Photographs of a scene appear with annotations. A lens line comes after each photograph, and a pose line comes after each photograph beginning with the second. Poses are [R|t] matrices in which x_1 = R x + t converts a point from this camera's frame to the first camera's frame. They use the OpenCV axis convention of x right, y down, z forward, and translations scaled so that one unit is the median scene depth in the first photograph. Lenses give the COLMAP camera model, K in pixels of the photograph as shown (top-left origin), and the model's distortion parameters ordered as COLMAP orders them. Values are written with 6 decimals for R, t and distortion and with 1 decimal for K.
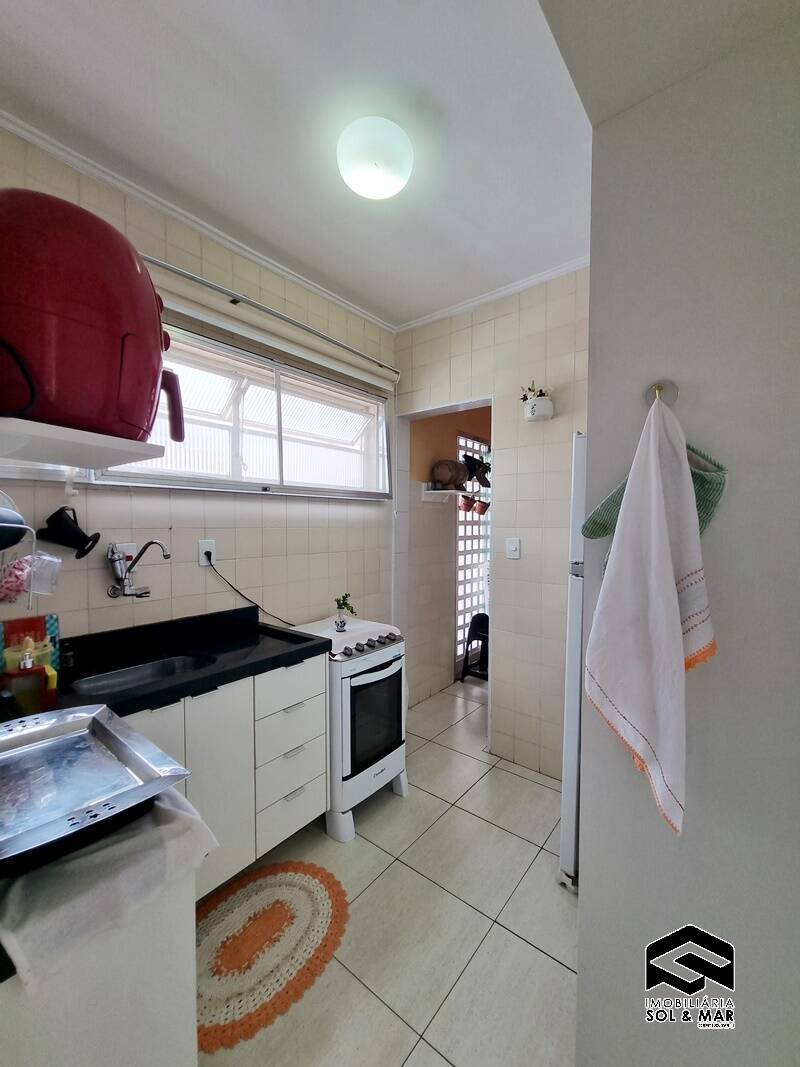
lens RADIAL K [[433.3, 0, 397.5], [0, 433.3, 533.3], [0, 0, 1]] dist [0.002228, -0.001648]
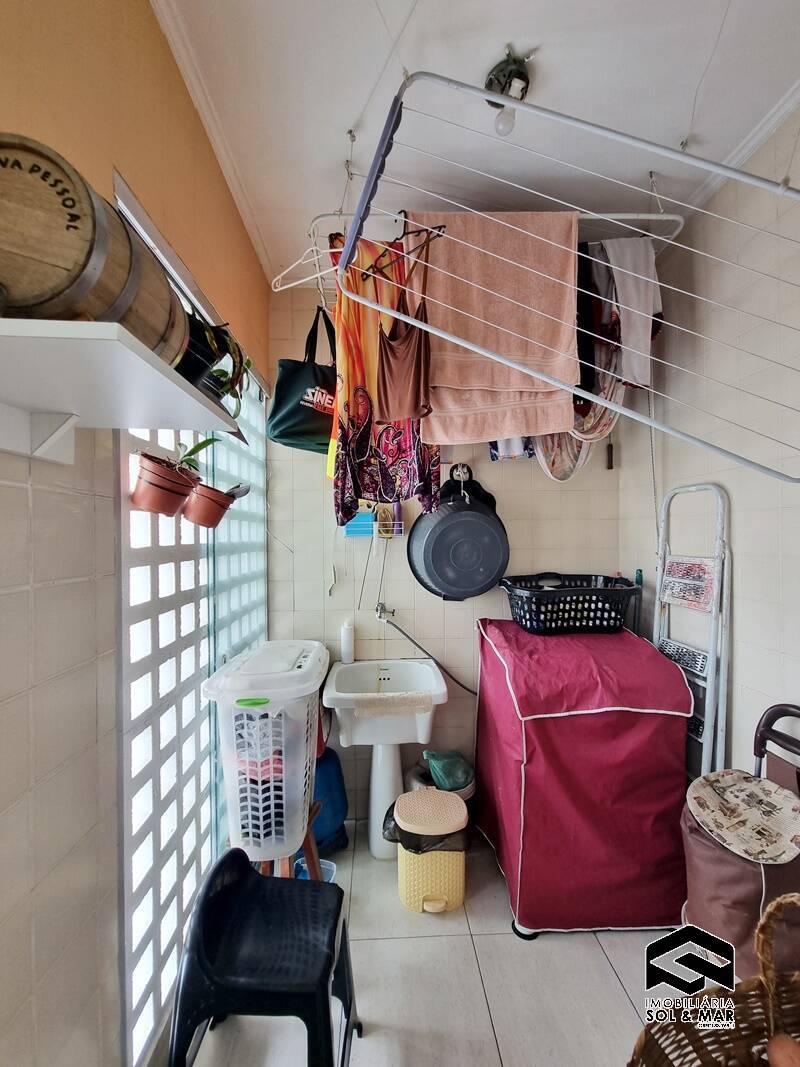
lens RADIAL K [[433.3, 0, 394.0], [0, 433.3, 544.3], [0, 0, 1]] dist [0.002228, -0.001648]
pose [[0.758123, -0.022756, 0.651715, 0.087690], [0.030449, 0.999536, -0.000520, -0.025799], [-0.651401, 0.020238, 0.758464, 0.666214]]
